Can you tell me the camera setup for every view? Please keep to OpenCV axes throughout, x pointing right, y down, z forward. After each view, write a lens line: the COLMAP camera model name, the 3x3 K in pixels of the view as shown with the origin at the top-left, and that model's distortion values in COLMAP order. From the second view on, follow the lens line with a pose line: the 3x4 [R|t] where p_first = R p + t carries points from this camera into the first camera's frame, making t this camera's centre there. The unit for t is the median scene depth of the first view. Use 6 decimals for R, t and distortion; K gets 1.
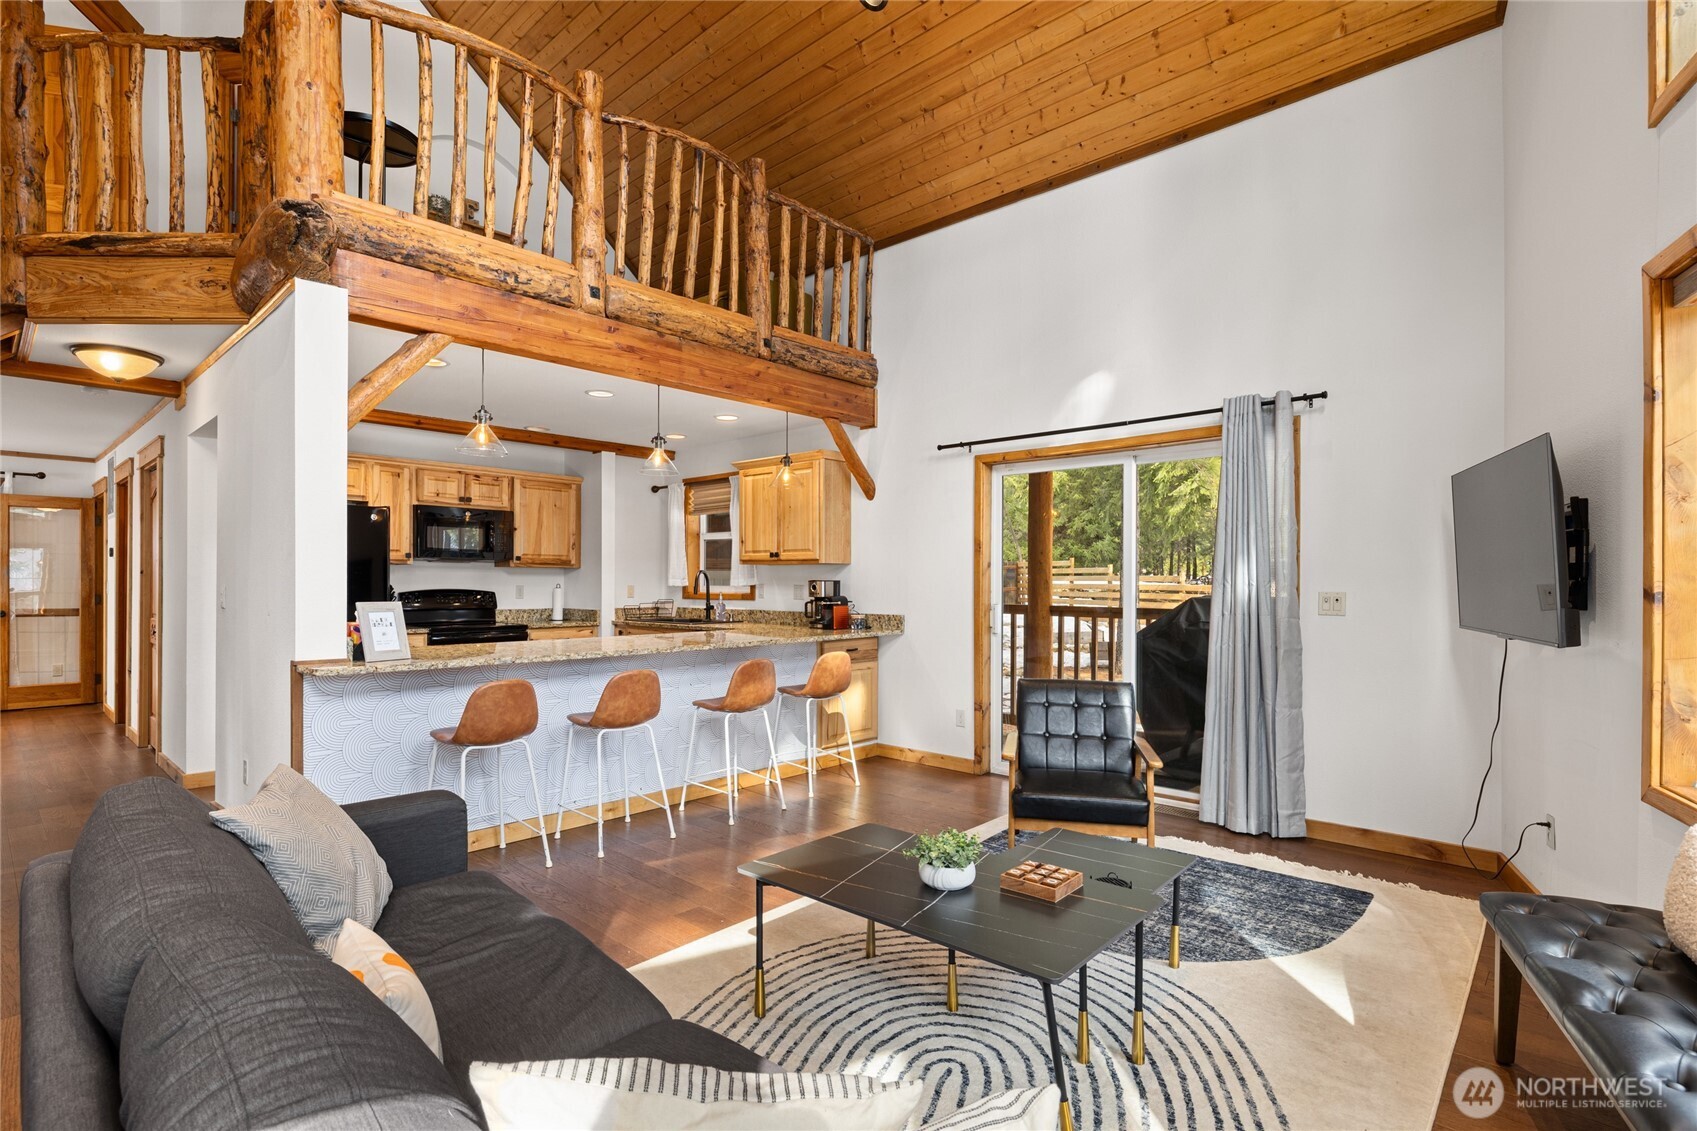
lens RADIAL K [[822.4, 0, 842.1], [0, 822.4, 589.6], [0, 0, 1]] dist [0.002325, -0.002133]
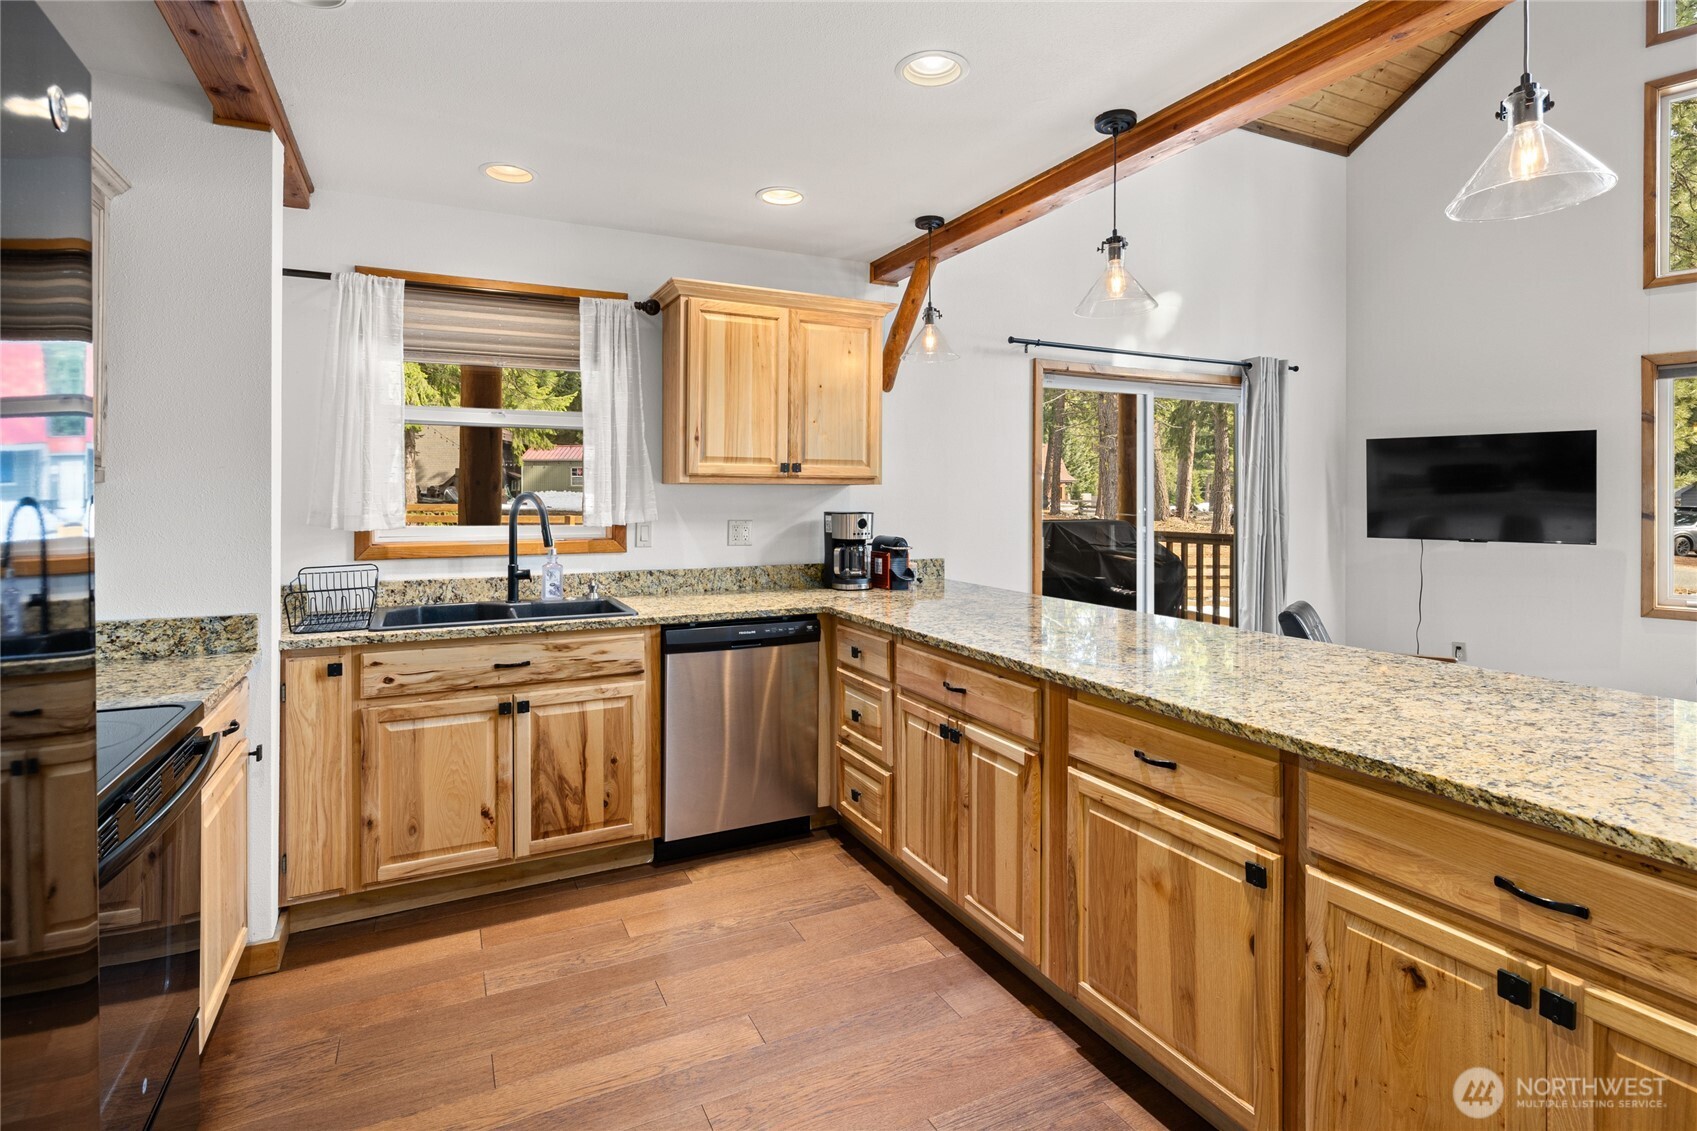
lens RADIAL K [[822.4, 0, 840.3], [0, 822.4, 505.7], [0, 0, 1]] dist [0.002325, -0.002133]
pose [[0.345651, -0.013705, 0.938263, -0.696866], [0.010381, 0.999888, 0.010780, -0.025744], [-0.938306, 0.006014, 0.345755, 0.913078]]
